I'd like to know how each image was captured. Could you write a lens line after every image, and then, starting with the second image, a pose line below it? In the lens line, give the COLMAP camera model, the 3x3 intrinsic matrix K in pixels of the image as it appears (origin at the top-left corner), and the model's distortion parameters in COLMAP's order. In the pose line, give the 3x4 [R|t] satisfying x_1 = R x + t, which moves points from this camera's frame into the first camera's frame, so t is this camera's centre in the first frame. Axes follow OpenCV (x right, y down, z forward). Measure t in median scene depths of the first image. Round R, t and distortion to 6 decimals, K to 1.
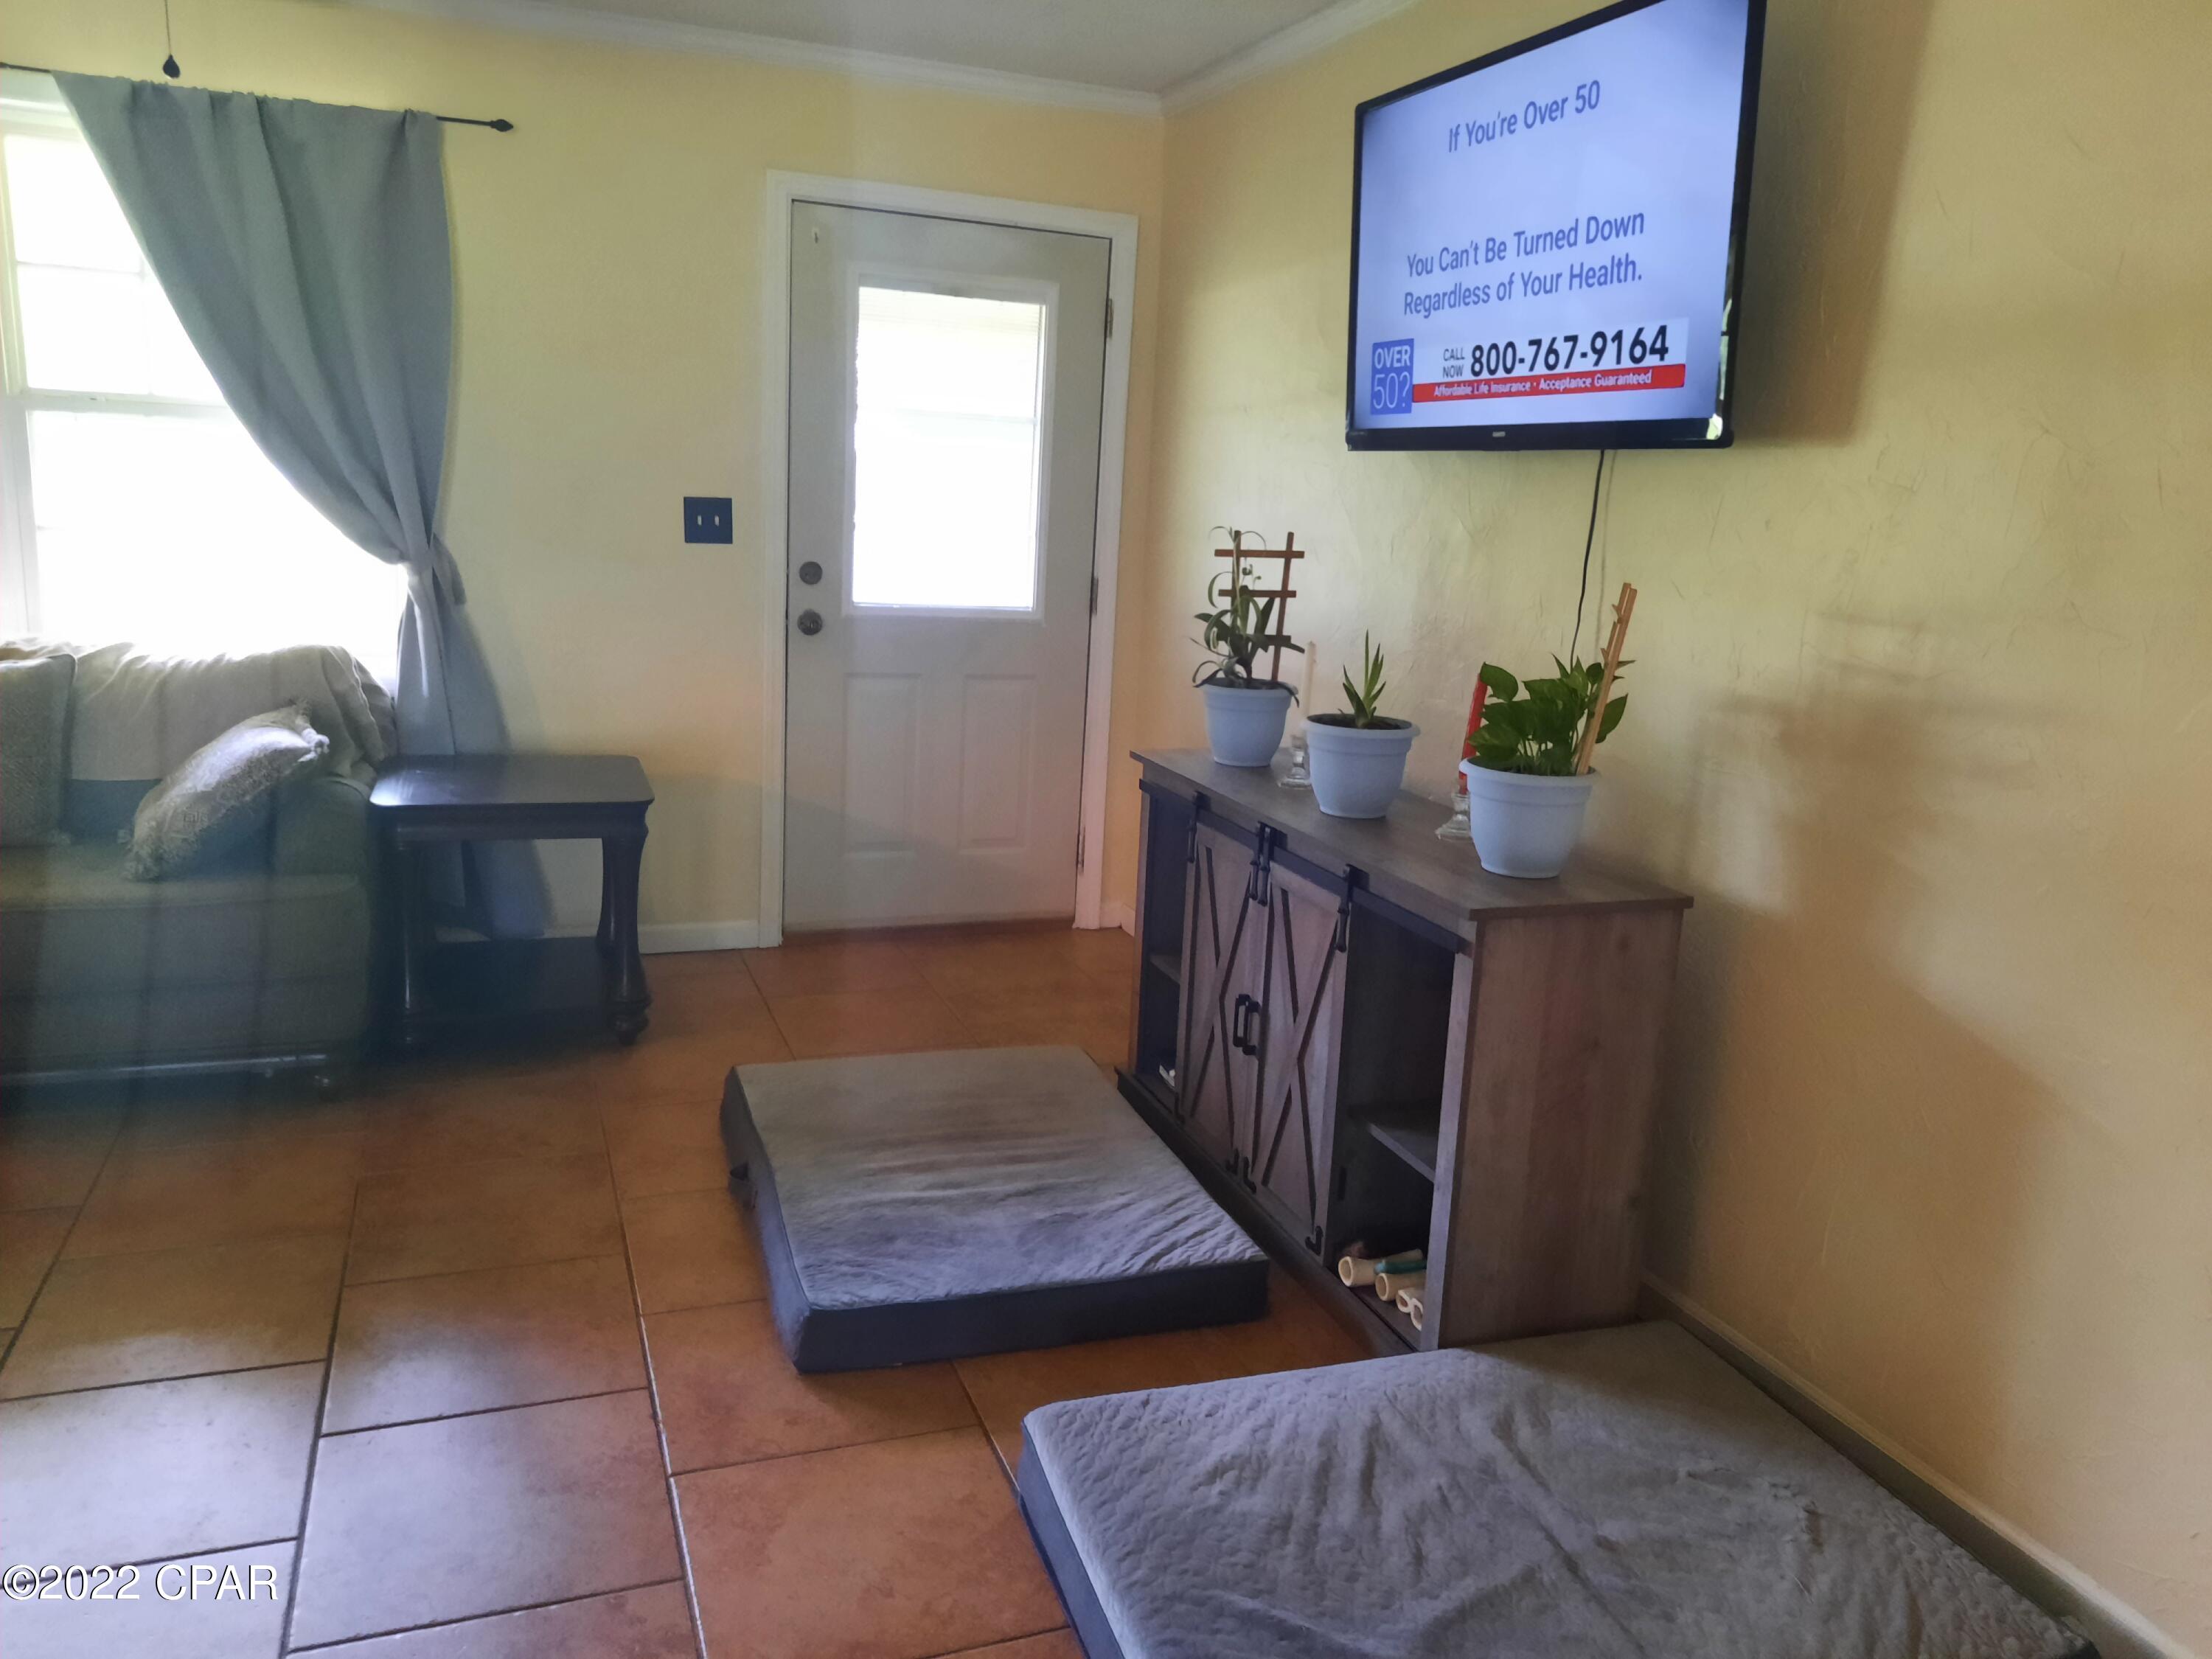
lens RADIAL K [[1624.9, 0, 1110.1], [0, 1624.9, 825.6], [0, 0, 1]] dist [0.068440, -0.087060]
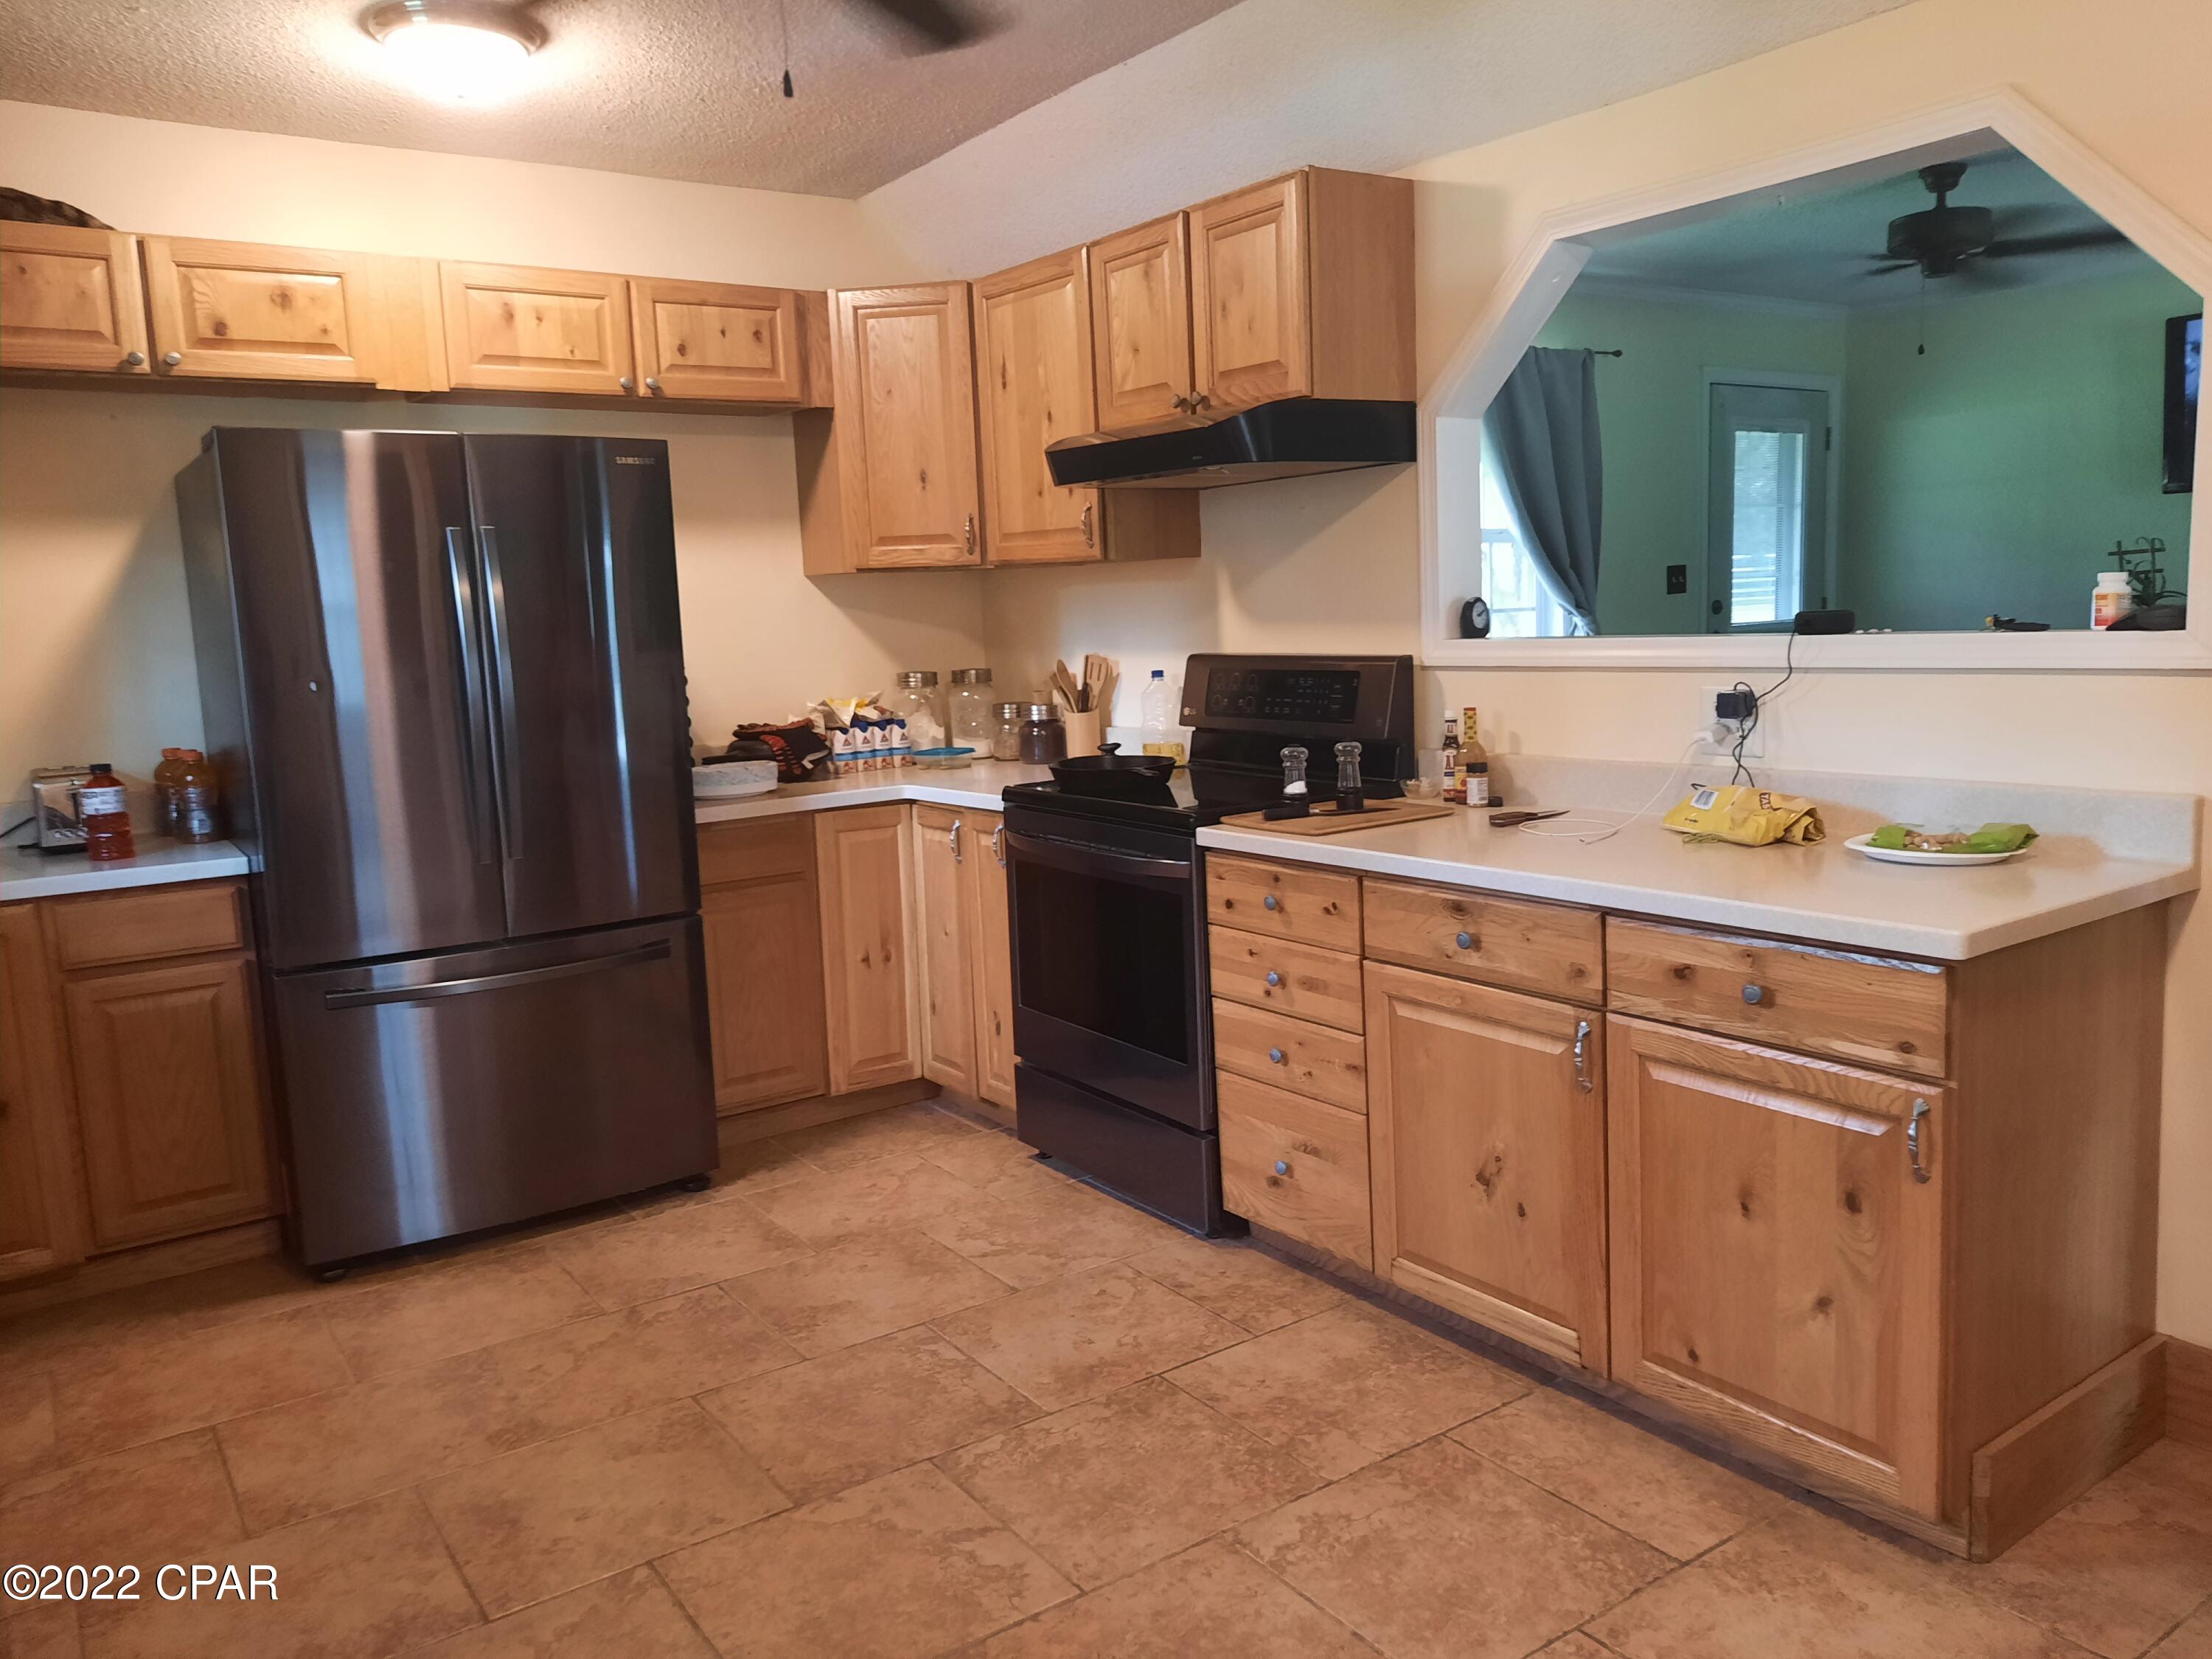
lens RADIAL K [[1614.5, 0, 1104.7], [0, 1614.5, 814.8], [0, 0, 1]] dist [0.051071, -0.068478]
pose [[0.964843, -0.124505, 0.231464, -1.855518], [0.142082, 0.987984, -0.060821, 0.093047], [-0.221110, 0.091570, 0.970940, -0.635714]]
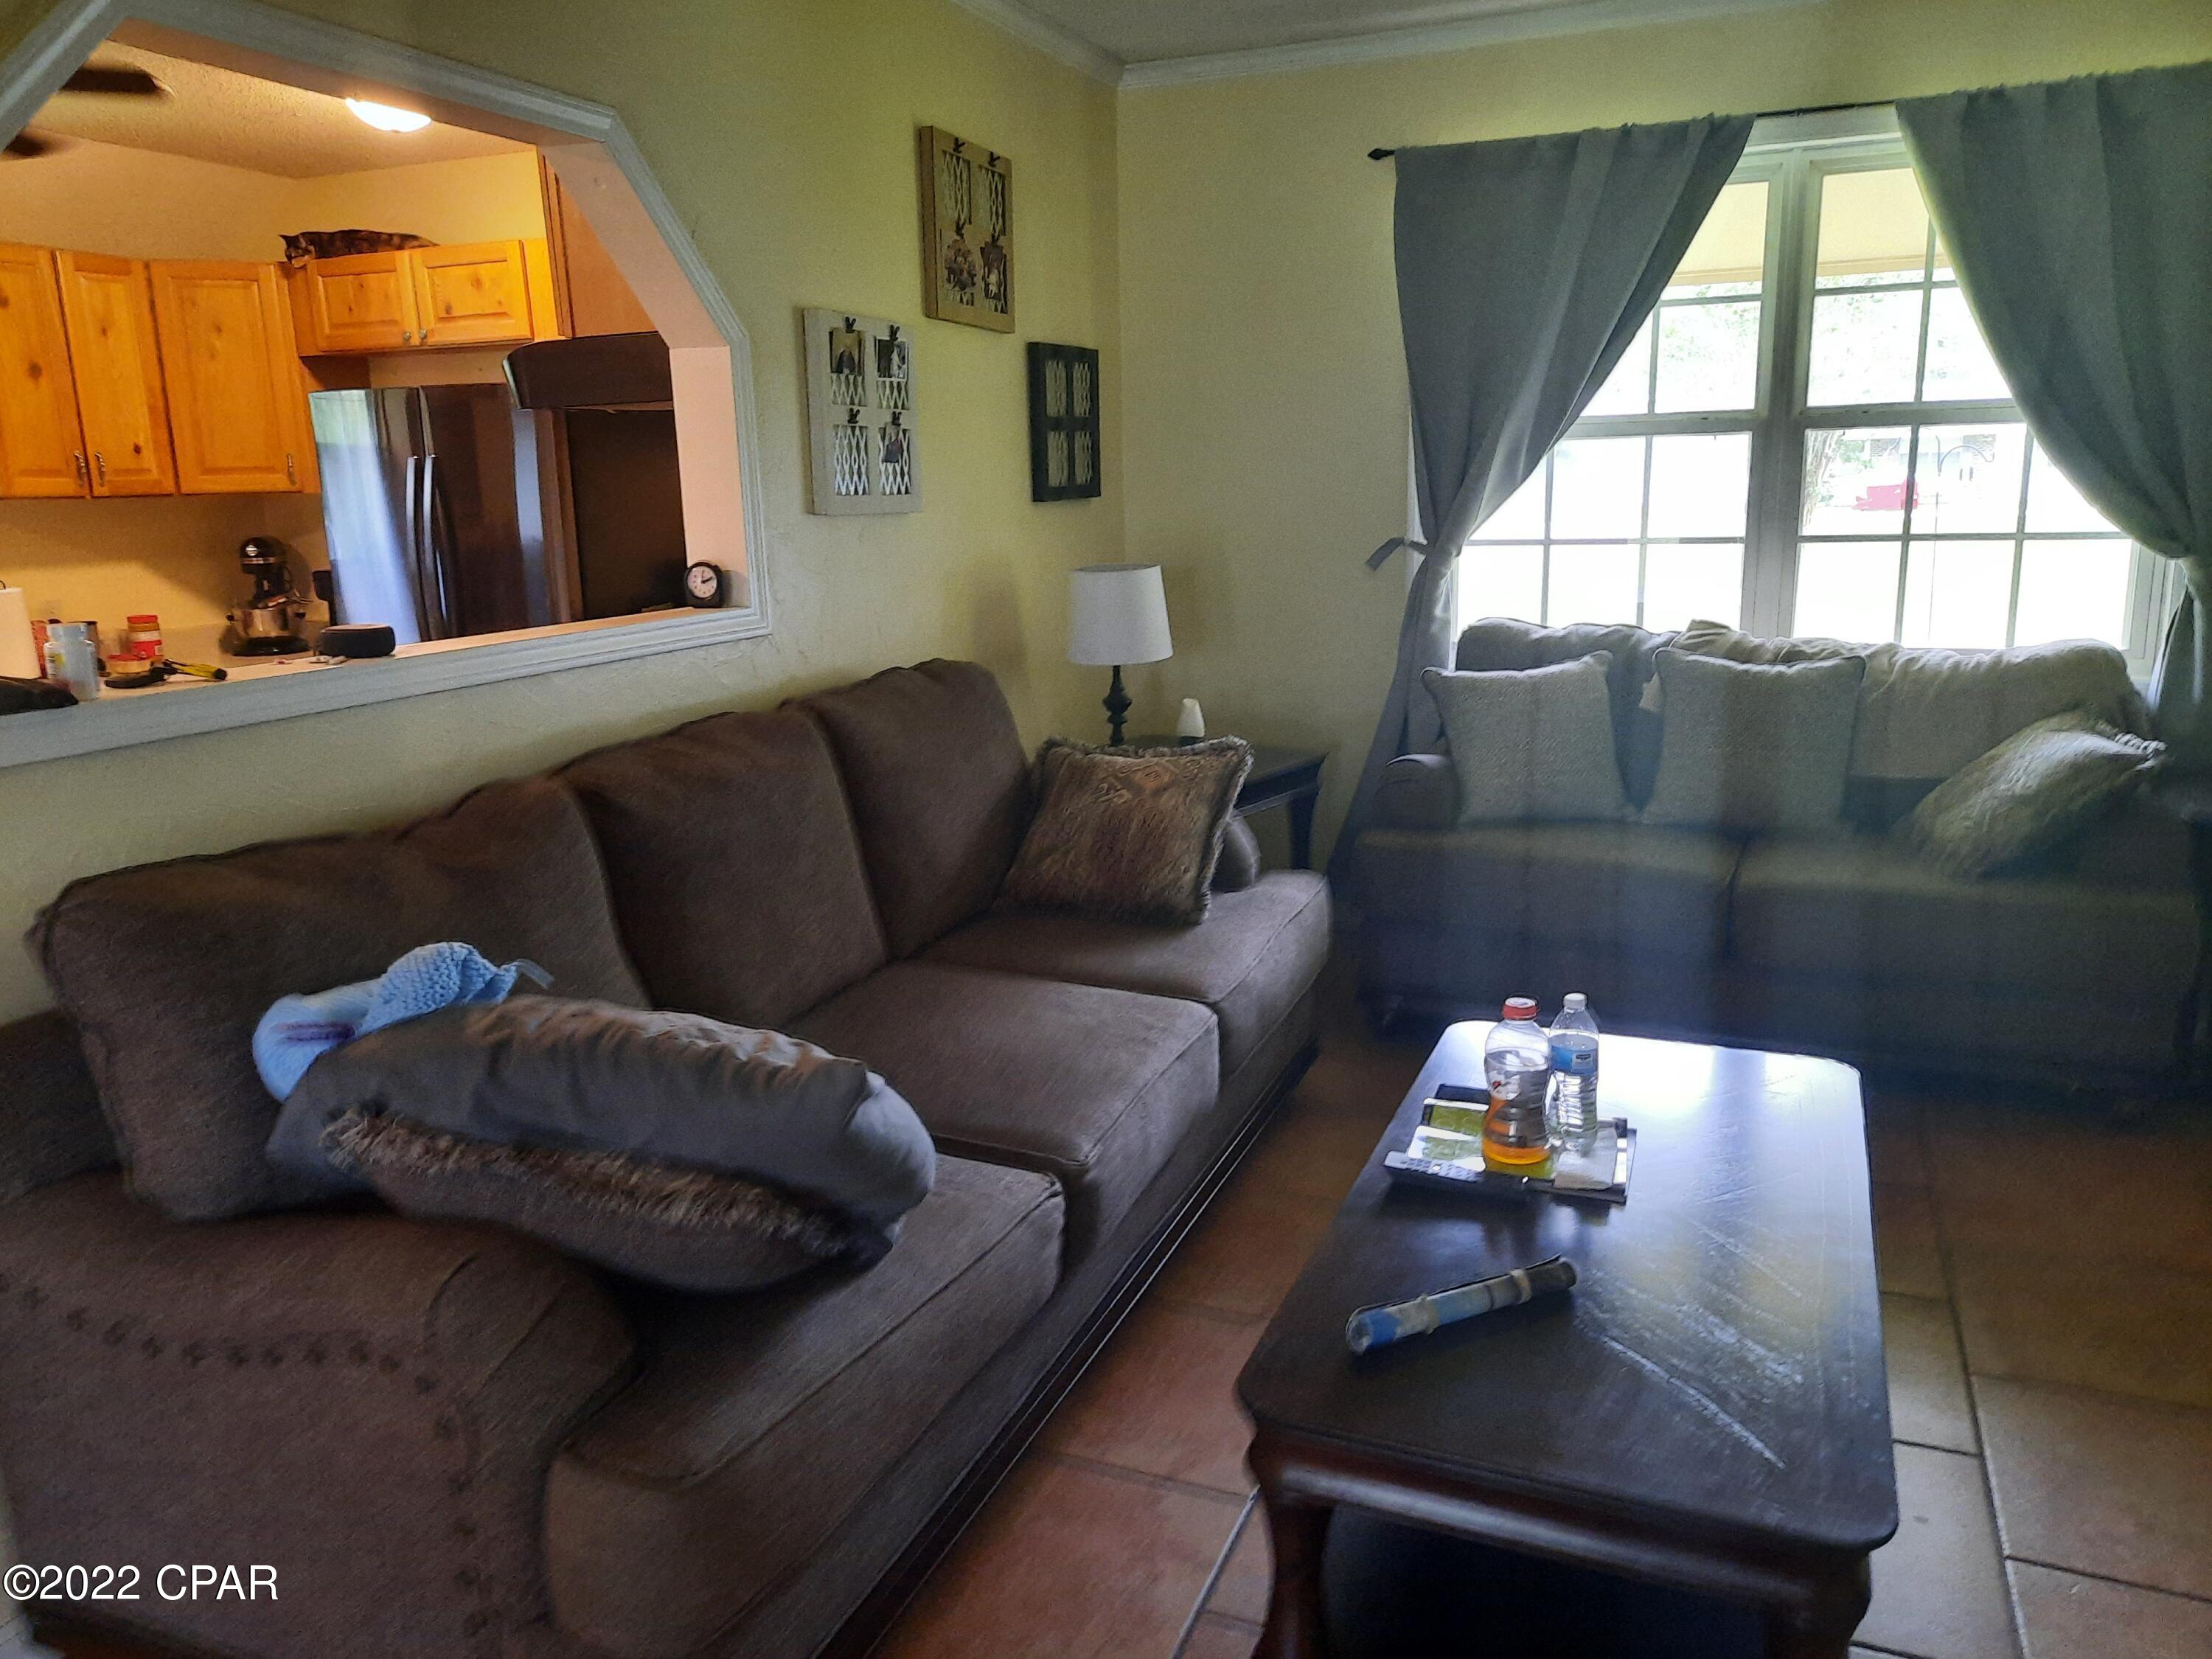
lens RADIAL K [[1636.4, 0, 1113.8], [0, 1636.4, 836.2], [0, 0, 1]] dist [0.013496, -0.006484]
pose [[0.724966, 0.079834, -0.684142, -0.325722], [-0.078870, 0.996349, 0.032689, 0.018185], [0.684254, 0.030260, 0.728616, -0.110330]]
